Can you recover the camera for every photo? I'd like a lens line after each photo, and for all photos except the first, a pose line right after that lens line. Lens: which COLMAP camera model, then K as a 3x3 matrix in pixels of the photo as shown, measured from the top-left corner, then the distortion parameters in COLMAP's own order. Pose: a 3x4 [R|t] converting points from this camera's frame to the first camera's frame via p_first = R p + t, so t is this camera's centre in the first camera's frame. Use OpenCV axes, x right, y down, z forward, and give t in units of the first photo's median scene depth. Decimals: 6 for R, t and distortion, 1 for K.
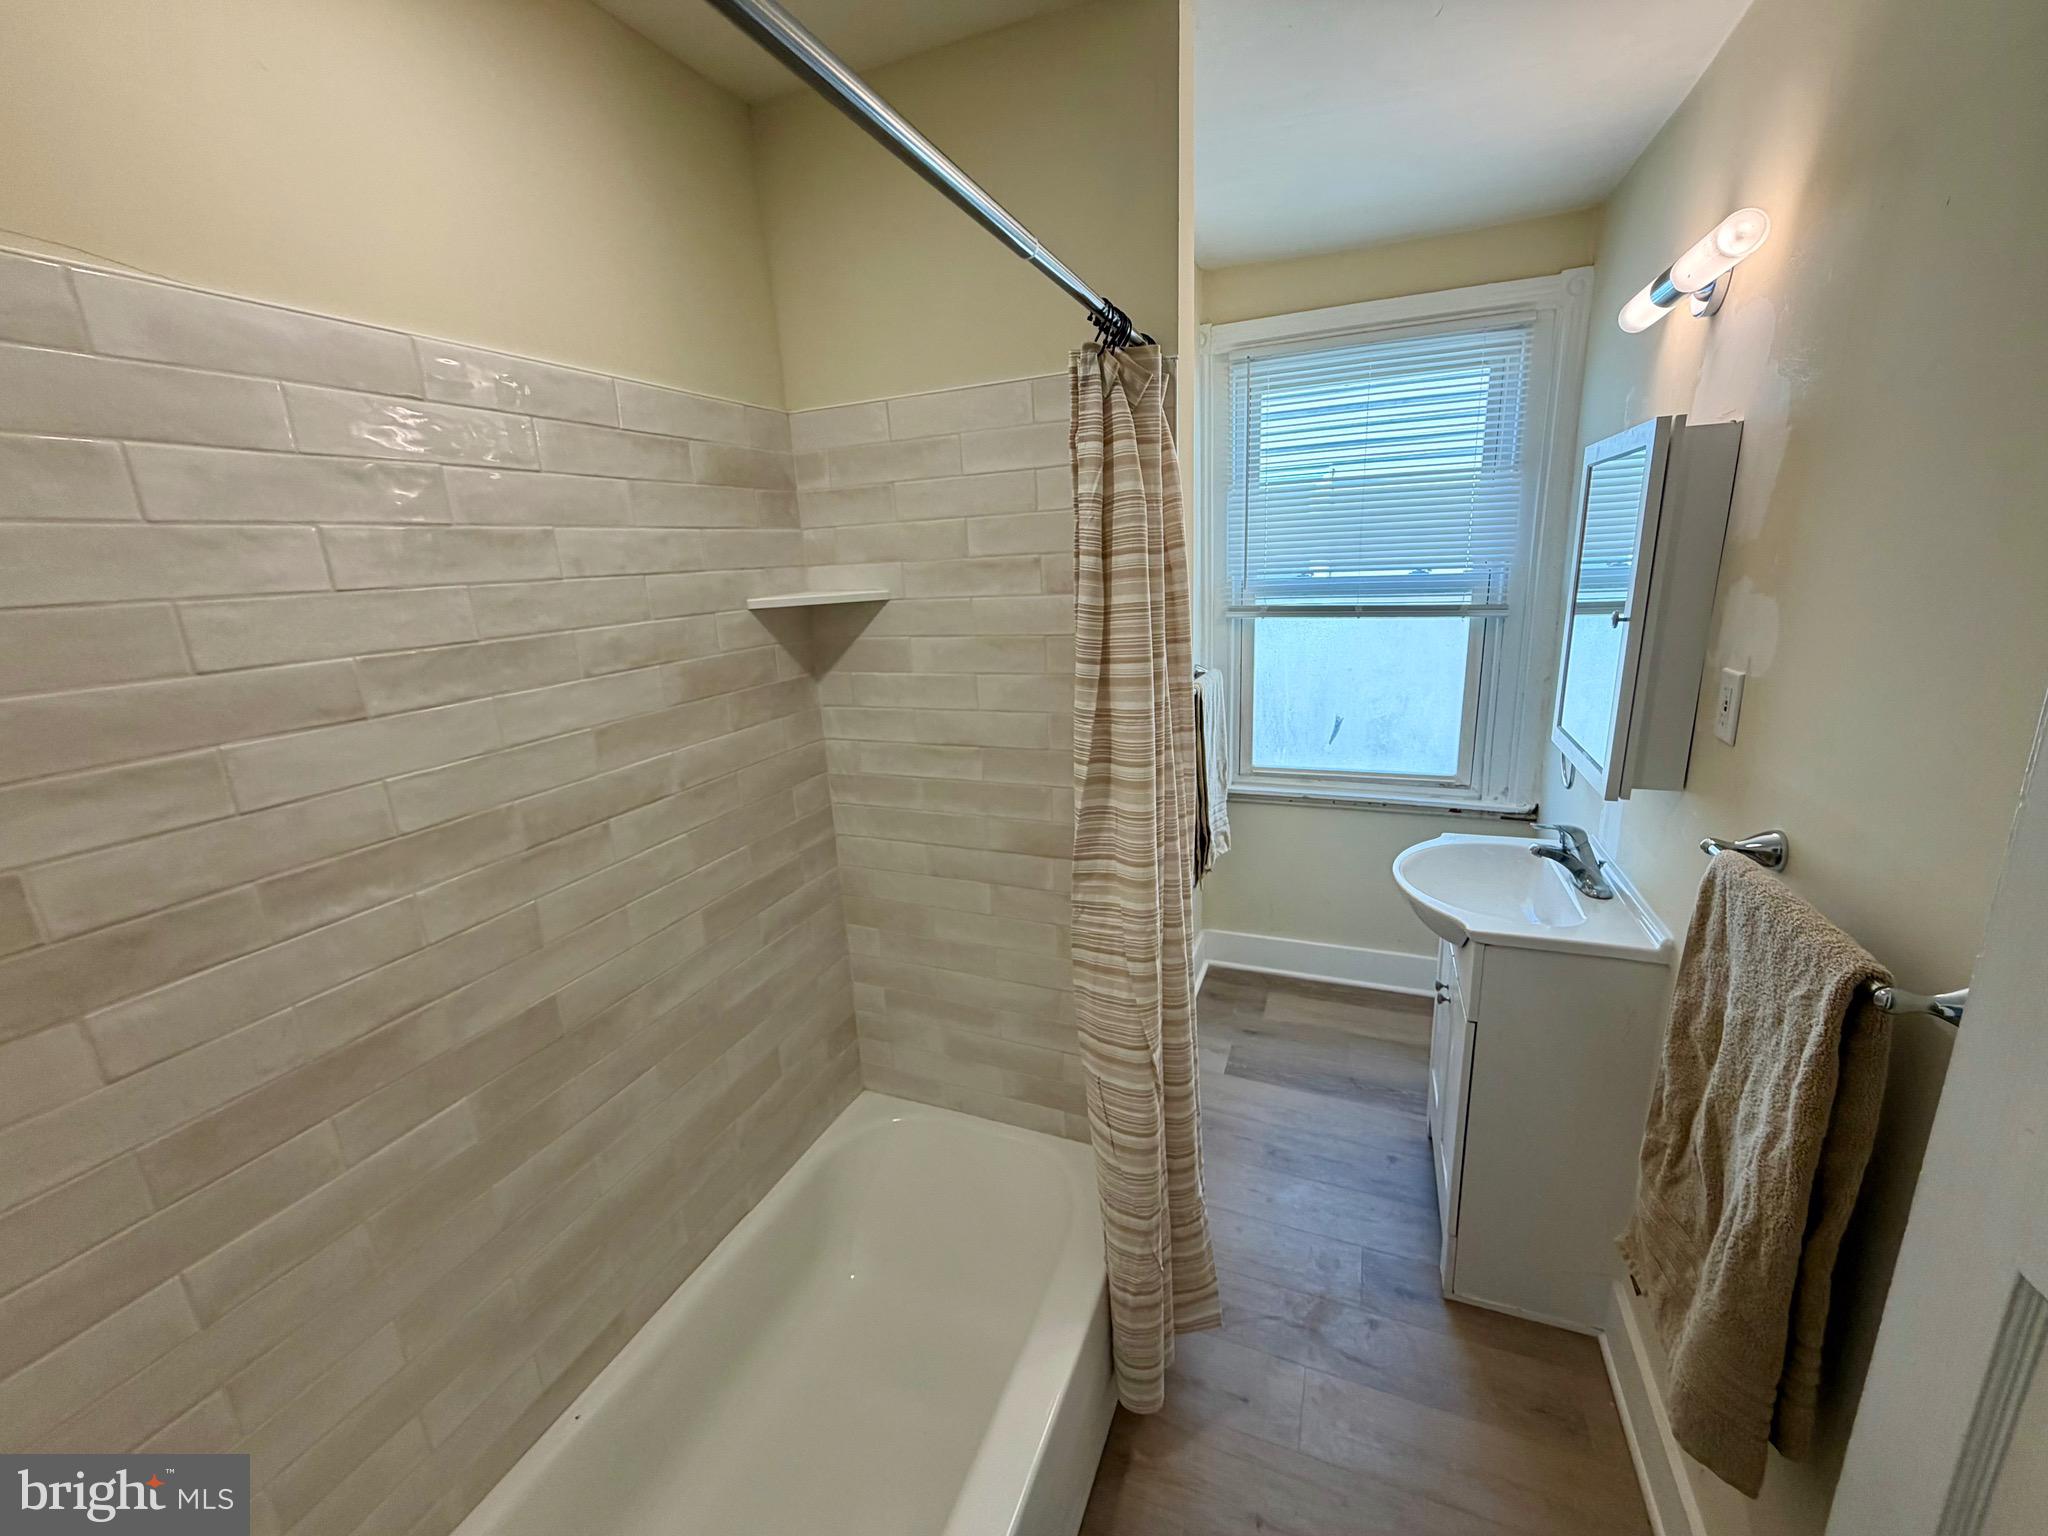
lens RADIAL K [[813.8, 0, 1019.6], [0, 813.8, 766.4], [0, 0, 1]] dist [-0.000191, 0.000096]
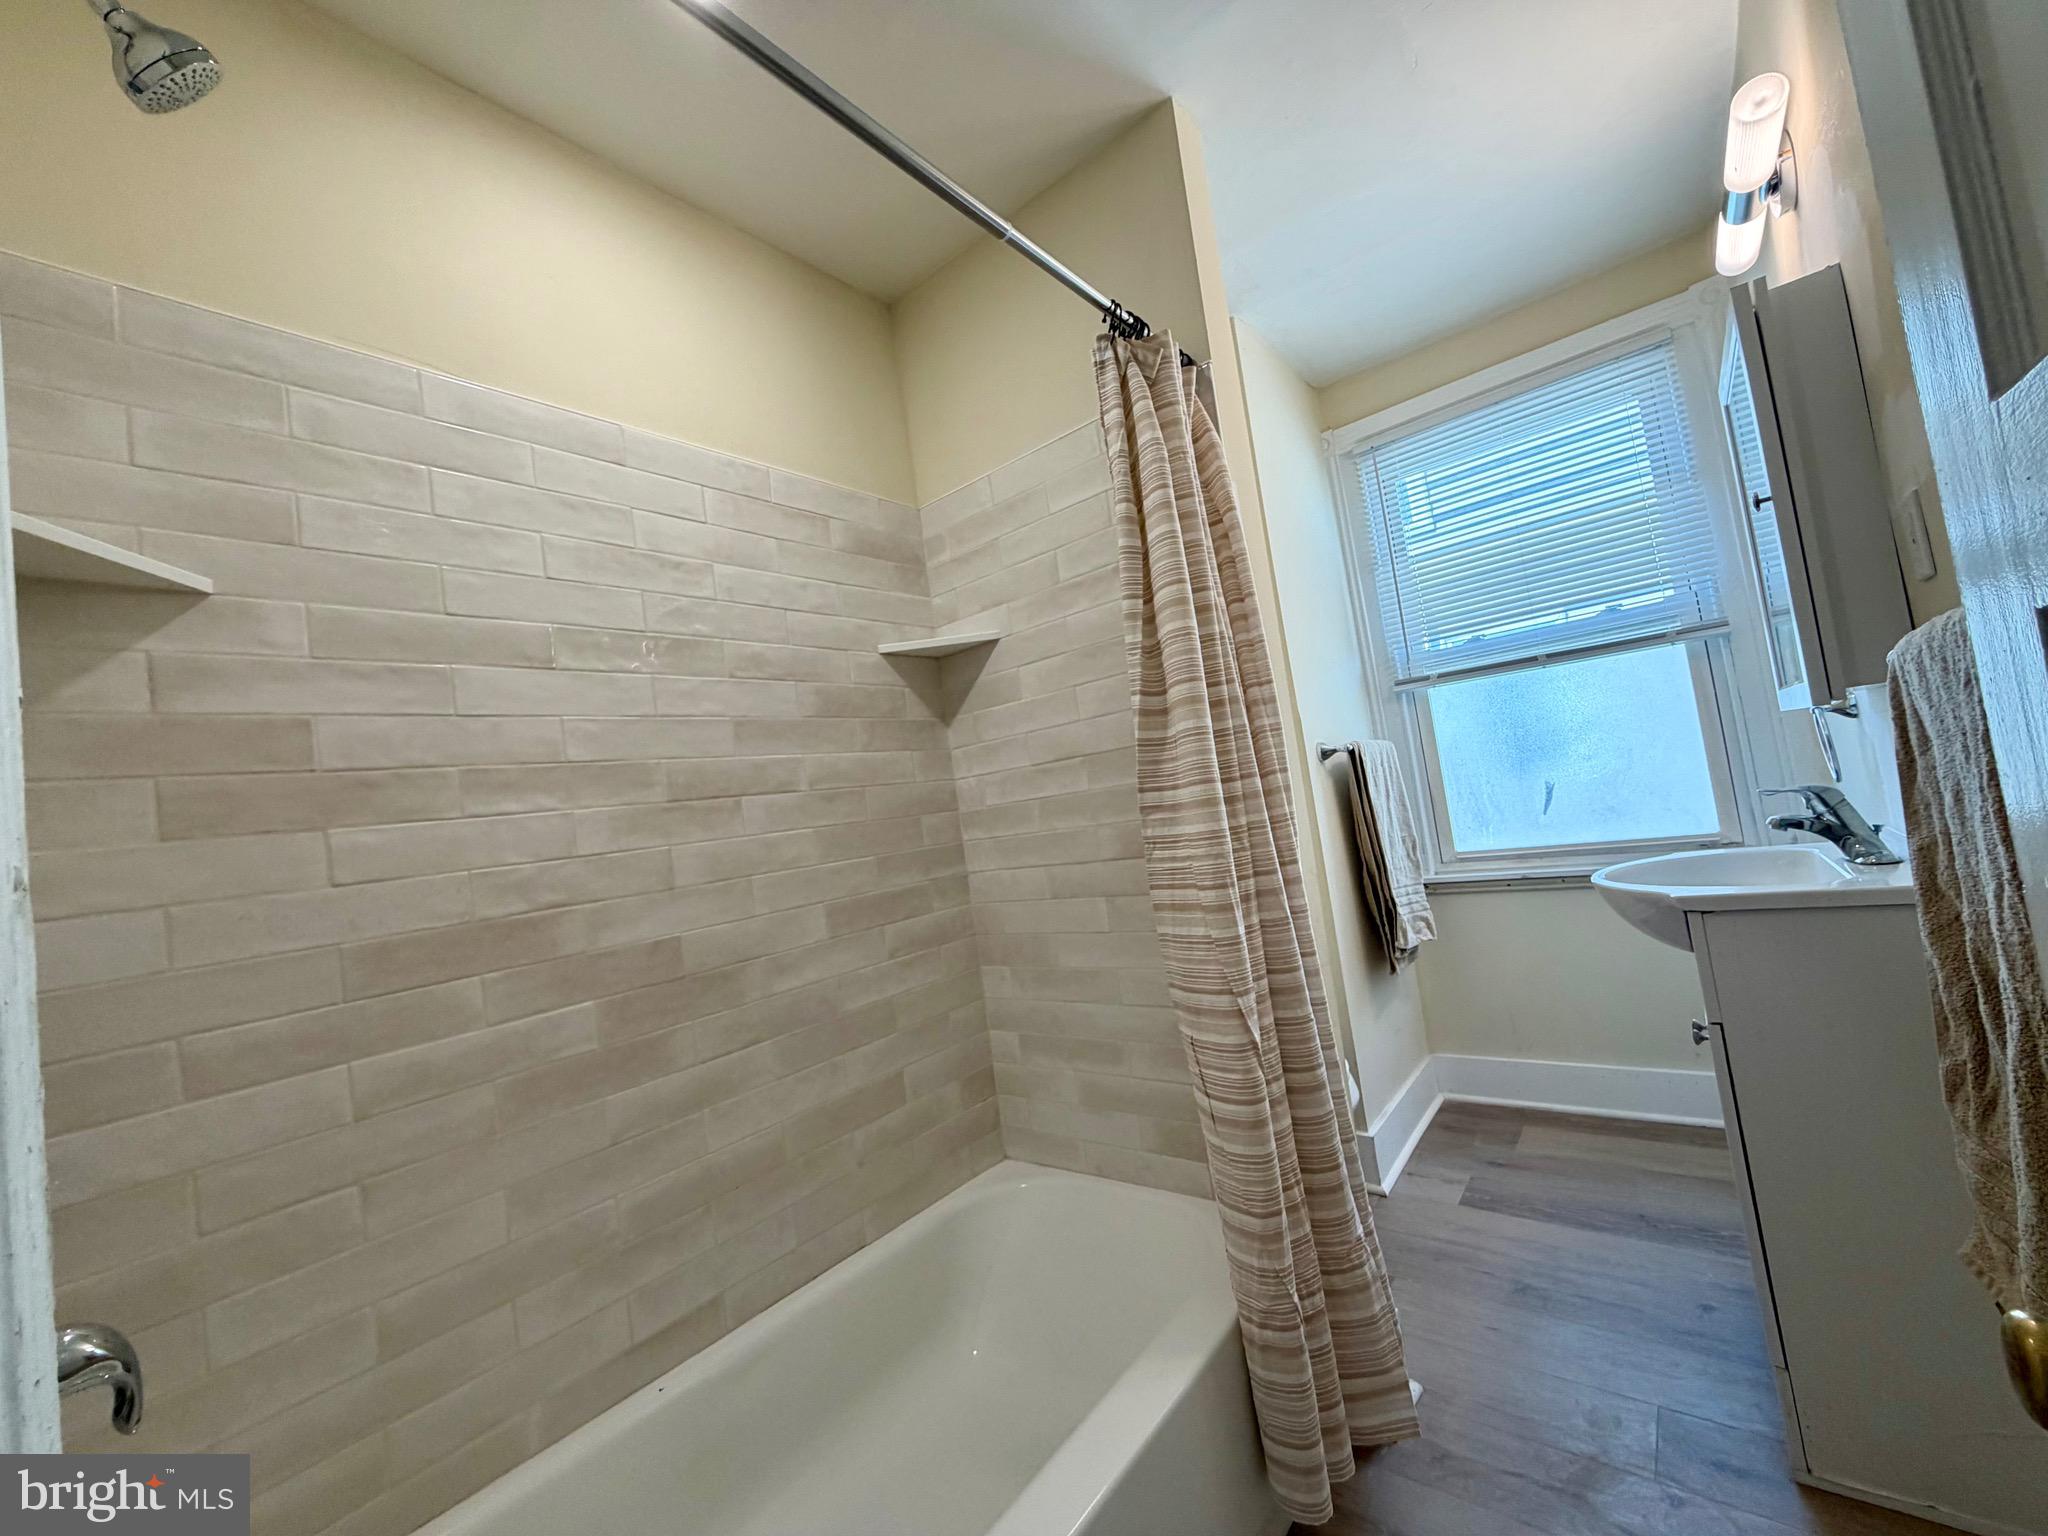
lens RADIAL K [[813.8, 0, 1018.5], [0, 813.8, 763.4], [0, 0, 1]] dist [-0.000191, 0.000096]
pose [[0.954984, -0.099152, -0.279598, 0.197319], [0.016854, 0.959102, -0.282557, 0.340988], [0.296179, 0.265125, 0.917598, 0.033041]]
